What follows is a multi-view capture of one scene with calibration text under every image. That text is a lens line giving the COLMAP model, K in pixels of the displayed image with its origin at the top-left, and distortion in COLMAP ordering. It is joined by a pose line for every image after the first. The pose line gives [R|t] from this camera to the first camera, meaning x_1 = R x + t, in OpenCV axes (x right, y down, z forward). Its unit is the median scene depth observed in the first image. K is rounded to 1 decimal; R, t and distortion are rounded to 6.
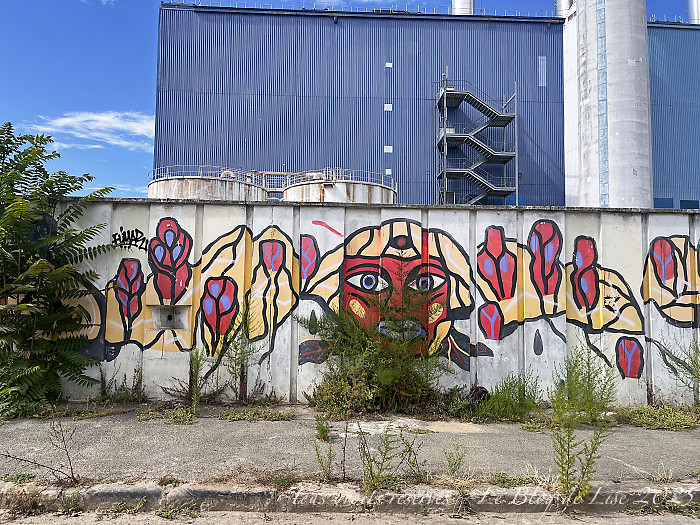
lens RADIAL K [[539.0, 0, 346.1], [0, 539.0, 259.9], [0, 0, 1]] dist [0.072916, -0.111445]
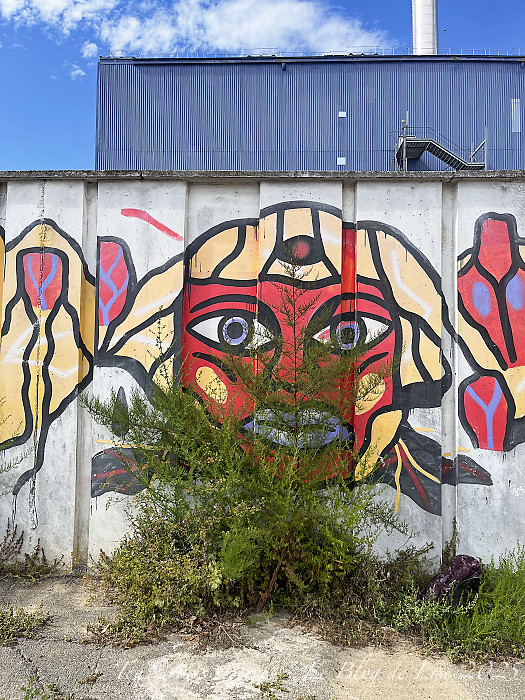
lens RADIAL K [[530.2, 0, 262.5], [0, 530.2, 350.0], [0, 0, 1]] dist [0.057034, -0.092170]
pose [[0.996718, -0.001918, -0.080924, 0.107436], [0.004648, 0.999426, 0.033550, 0.041992], [0.080813, -0.033816, 0.996155, 0.512671]]
